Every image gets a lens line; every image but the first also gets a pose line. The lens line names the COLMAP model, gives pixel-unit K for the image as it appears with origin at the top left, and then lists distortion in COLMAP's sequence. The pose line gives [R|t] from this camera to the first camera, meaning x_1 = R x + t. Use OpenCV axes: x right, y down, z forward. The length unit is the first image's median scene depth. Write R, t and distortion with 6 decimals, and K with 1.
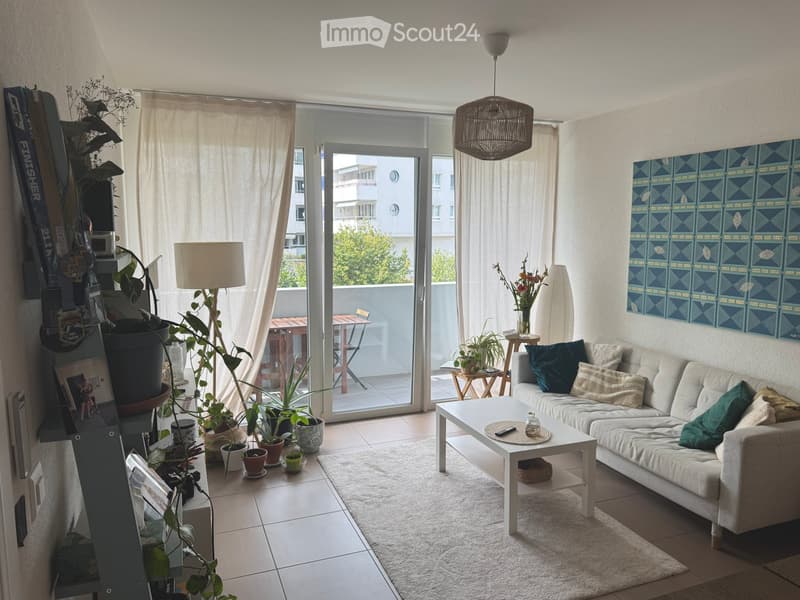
lens RADIAL K [[554.6, 0, 395.4], [0, 554.6, 301.1], [0, 0, 1]] dist [0.102668, -0.194207]
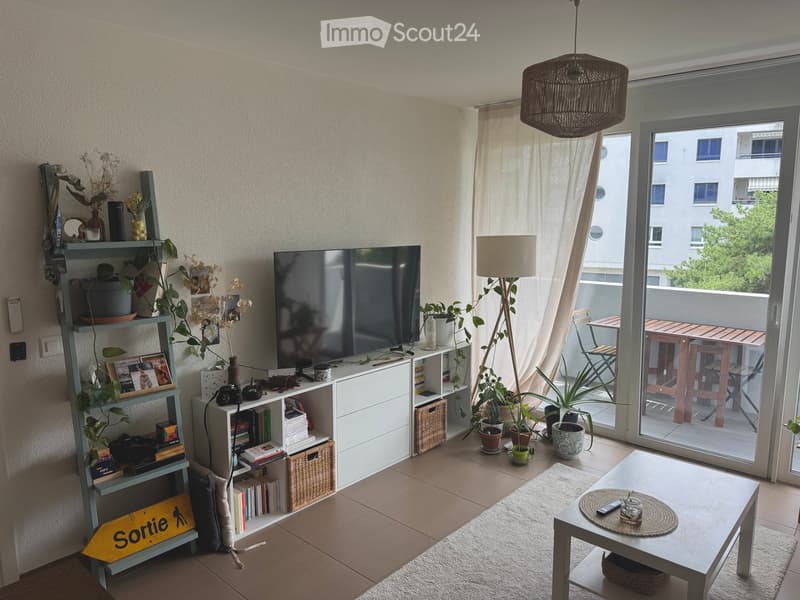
lens RADIAL K [[565.1, 0, 400.0], [0, 565.1, 300.0], [0, 0, 1]] dist [0.002391, 0.000359]
pose [[0.434033, 0.123438, -0.892401, 0.565867], [-0.104695, 0.990768, 0.086124, -0.052032], [0.894793, 0.056049, 0.442949, 0.326692]]
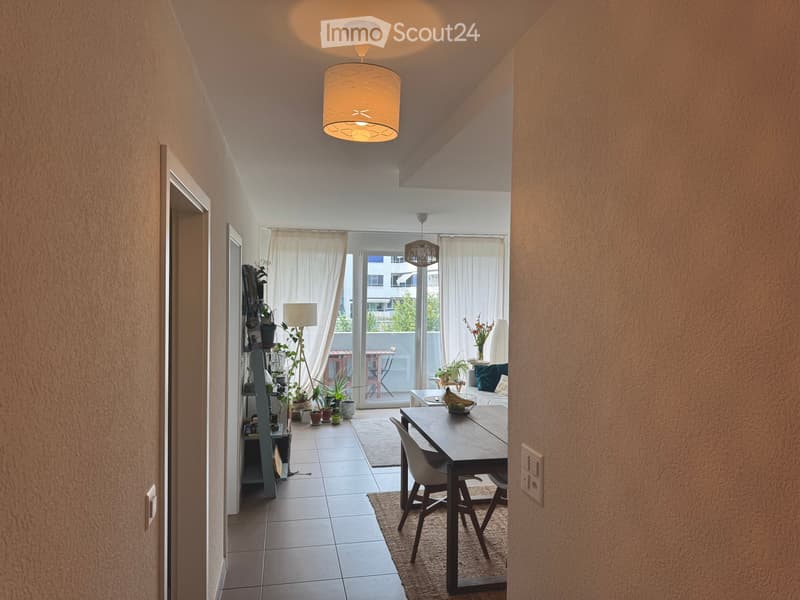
lens RADIAL K [[554.6, 0, 395.4], [0, 554.6, 301.1], [0, 0, 1]] dist [0.102668, -0.194207]
pose [[0.982399, 0.009748, -0.186538, 0.344743], [-0.031243, 0.993144, -0.112641, 0.092556], [0.184161, 0.116487, 0.975969, -0.807269]]
